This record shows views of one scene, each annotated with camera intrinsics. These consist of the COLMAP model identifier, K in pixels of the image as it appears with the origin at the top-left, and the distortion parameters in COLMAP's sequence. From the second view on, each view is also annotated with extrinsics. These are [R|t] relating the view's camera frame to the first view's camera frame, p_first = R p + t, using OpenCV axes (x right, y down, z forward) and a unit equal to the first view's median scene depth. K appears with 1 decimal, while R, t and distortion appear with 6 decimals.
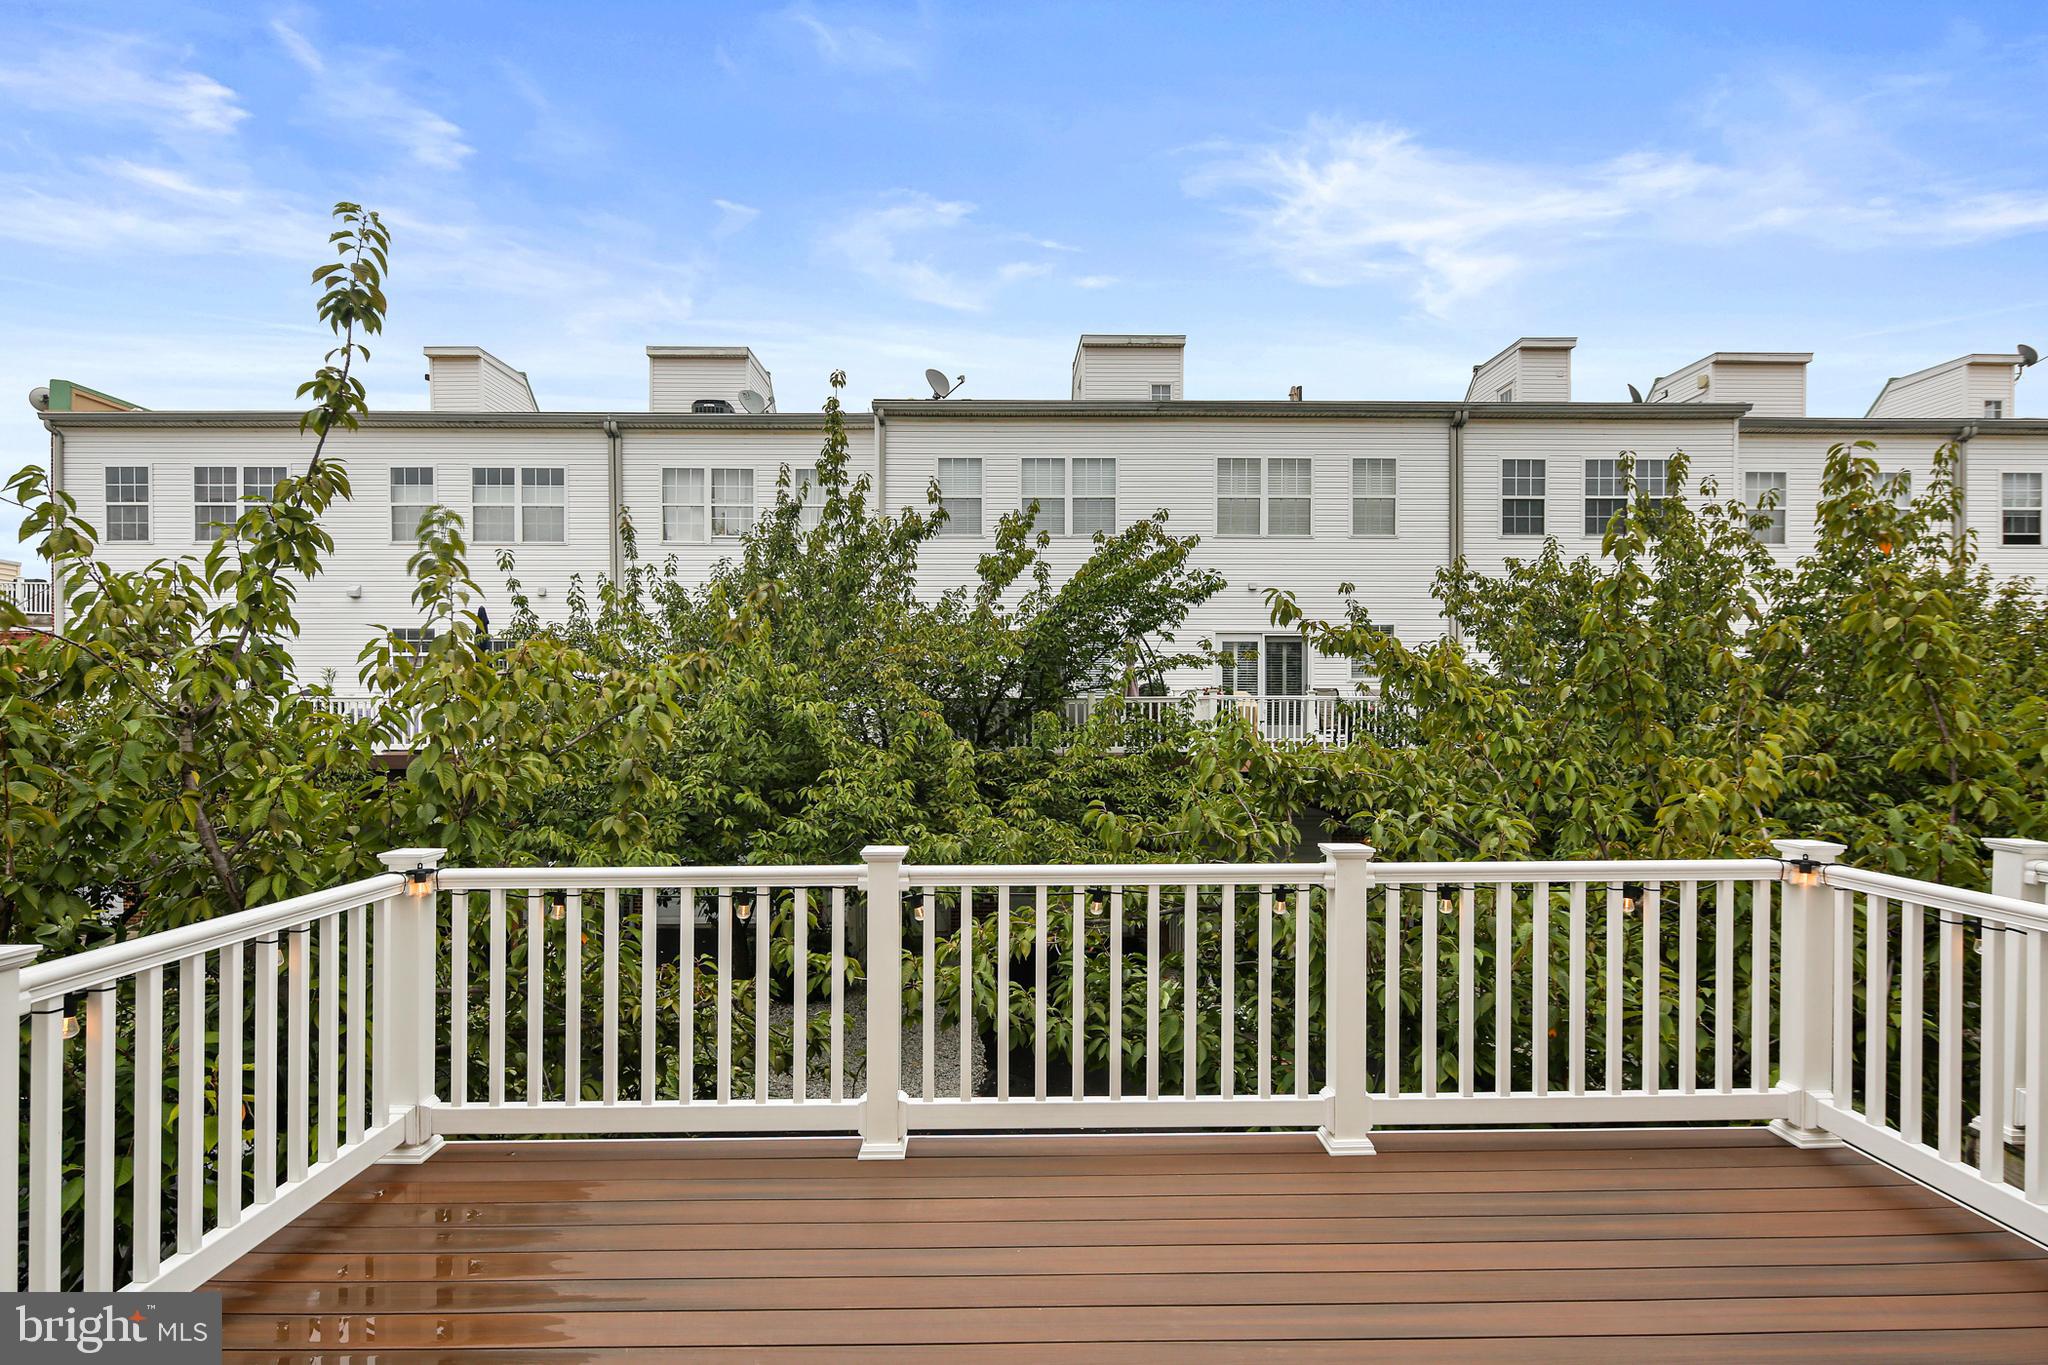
lens RADIAL K [[1031.2, 0, 1024.3], [0, 1031.2, 695.5], [0, 0, 1]] dist [-0.000671, -0.001025]
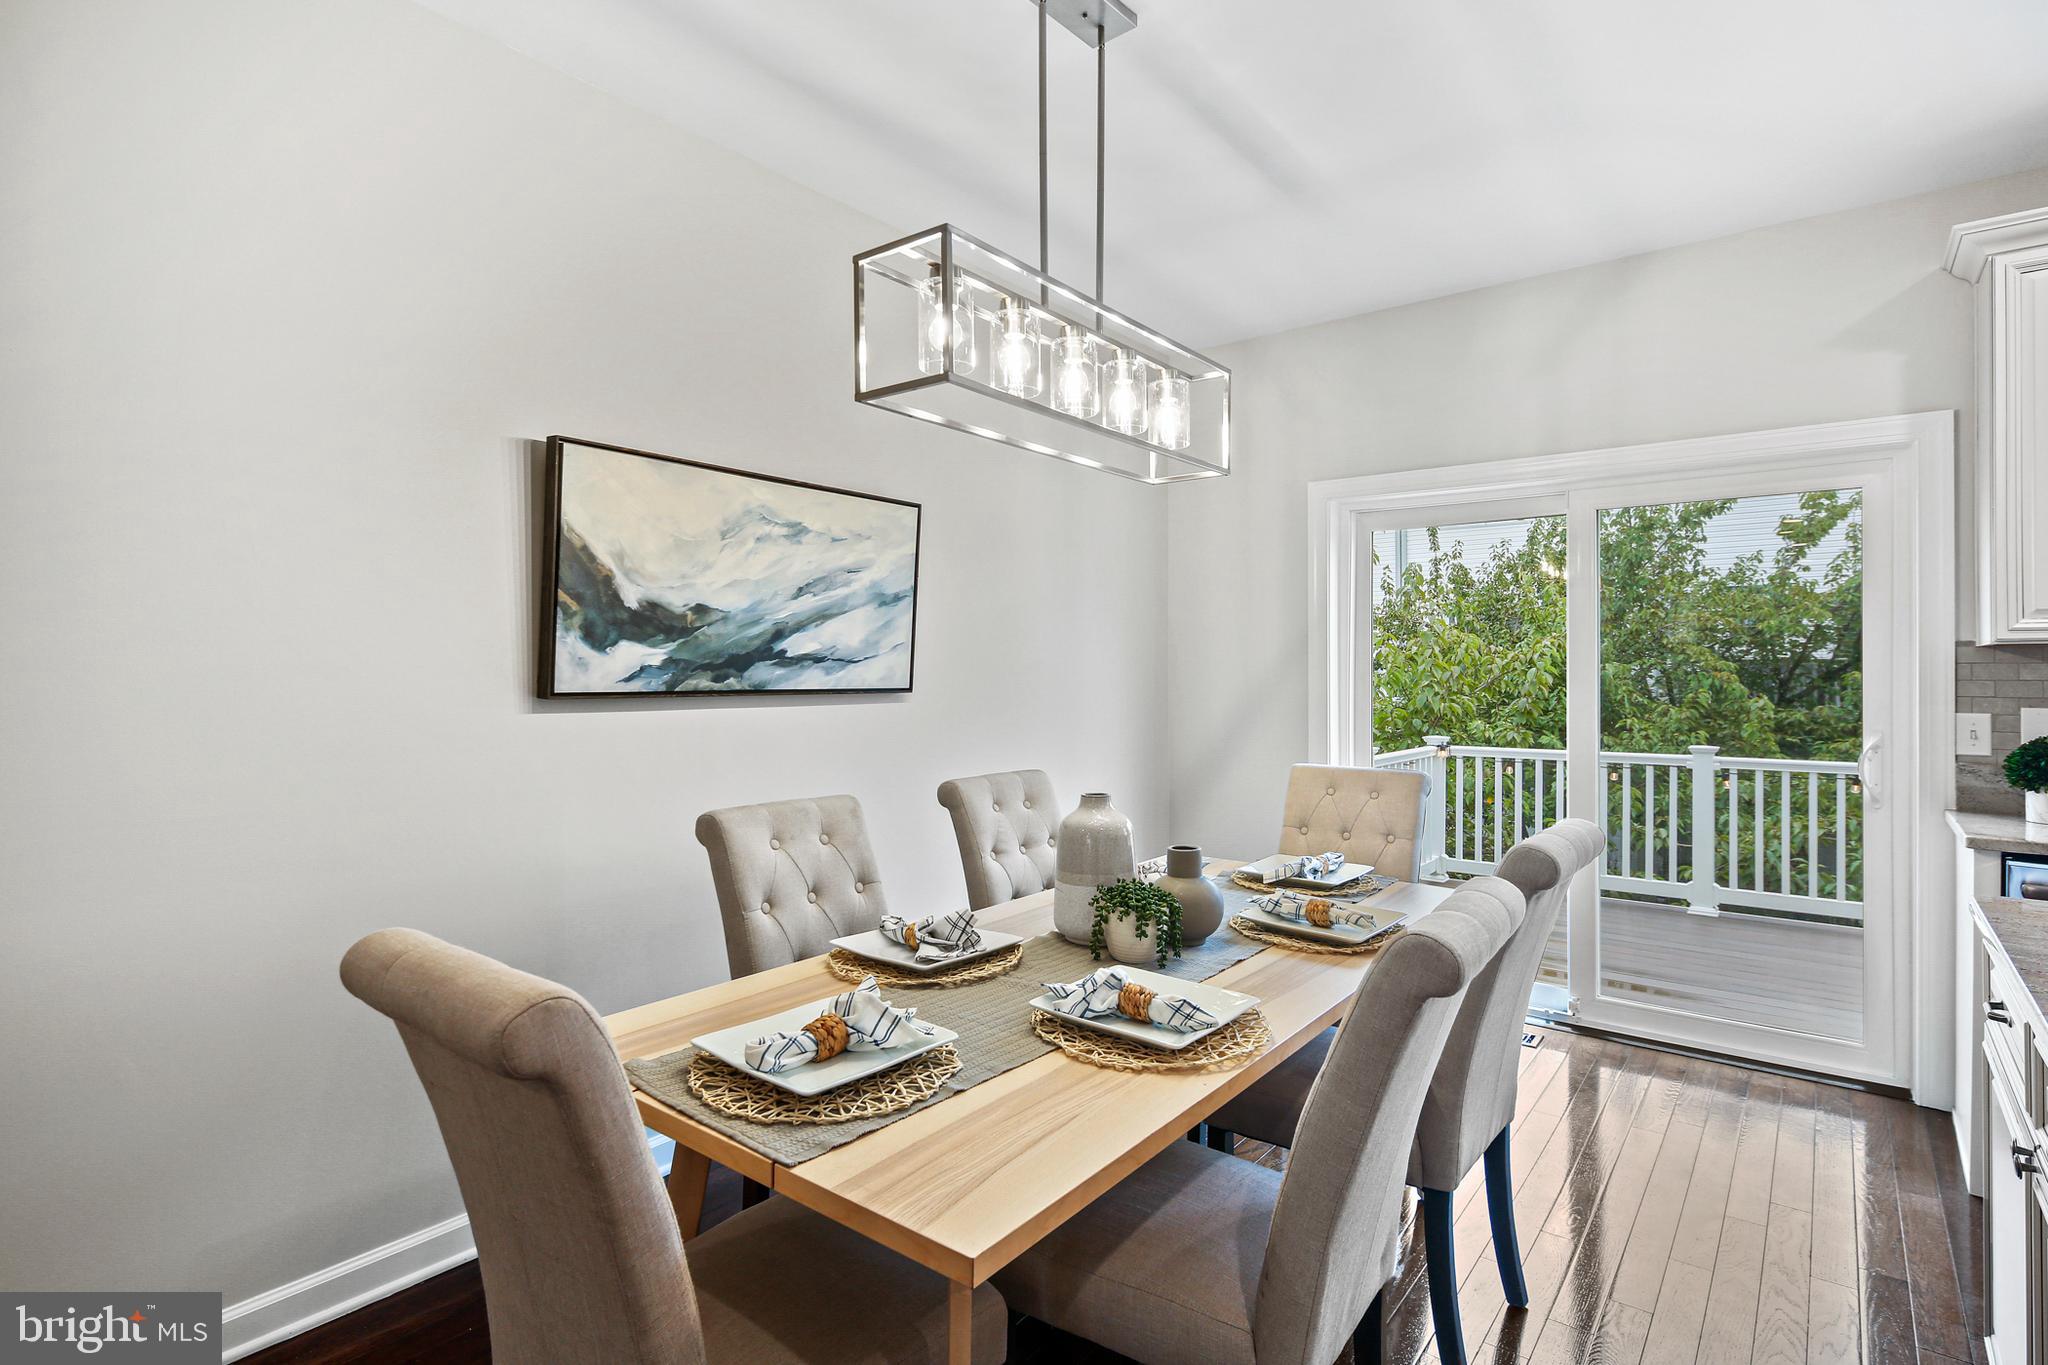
lens RADIAL K [[1031.2, 0, 1016.9], [0, 1031.2, 666.9], [0, 0, 1]] dist [-0.000671, -0.001025]
pose [[0.773900, -0.003155, -0.633299, 0.018901], [0.008443, 0.999950, 0.005337, -0.002392], [0.633251, -0.009477, 0.773888, -0.283203]]
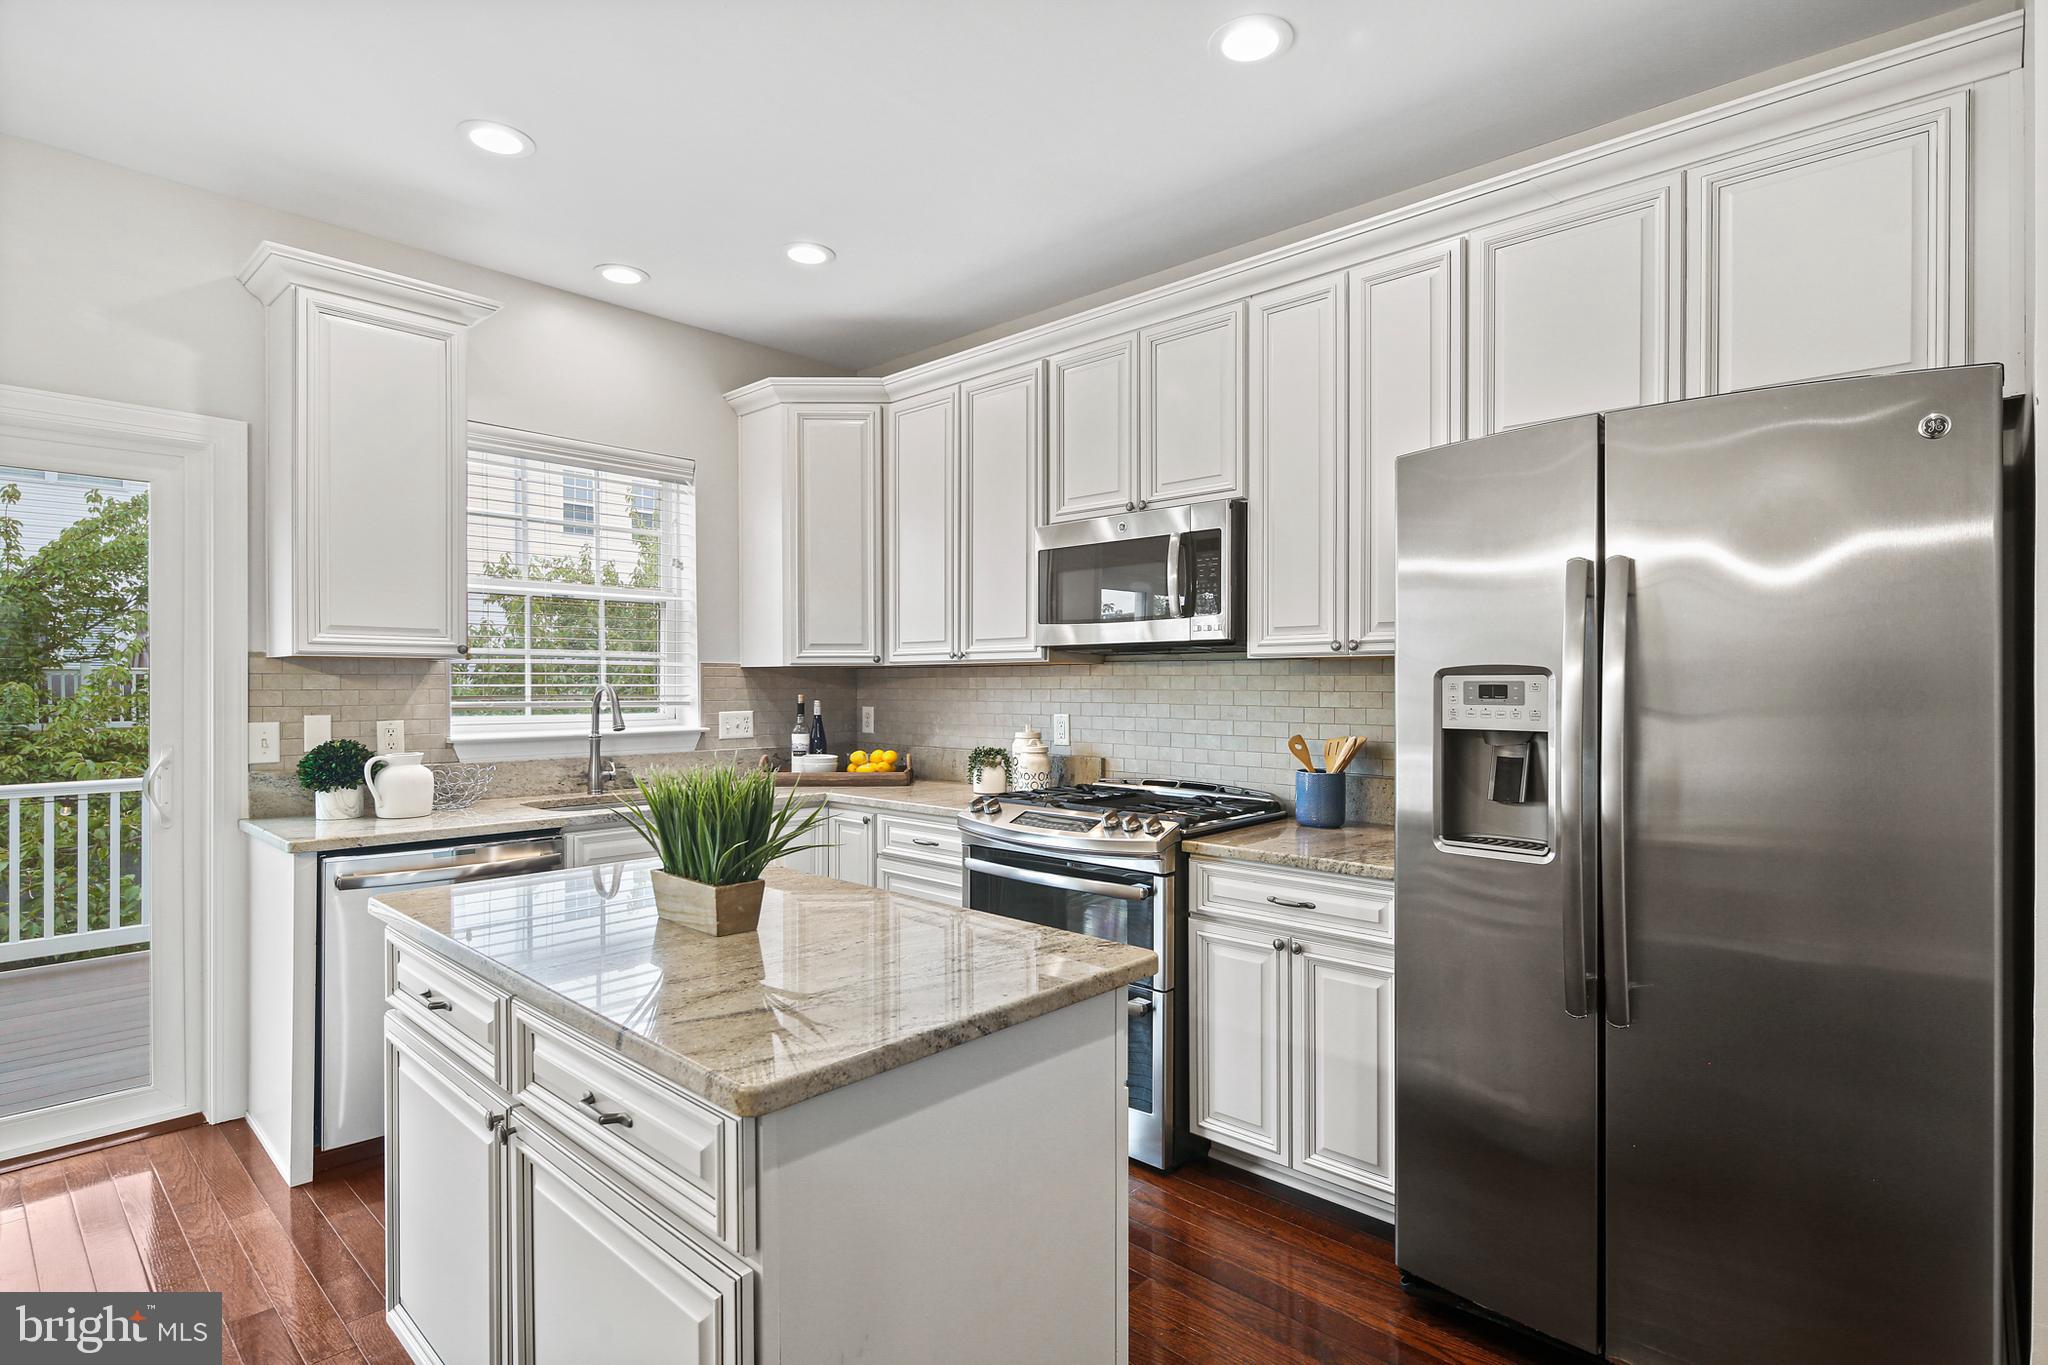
lens RADIAL K [[1031.2, 0, 1023.5], [0, 1031.2, 686.4], [0, 0, 1]] dist [-0.000671, -0.001025]
pose [[0.699666, -0.005498, 0.714448, -0.006128], [-0.007619, 0.999856, 0.015156, -0.002230], [-0.714429, -0.016048, 0.699524, -0.262737]]
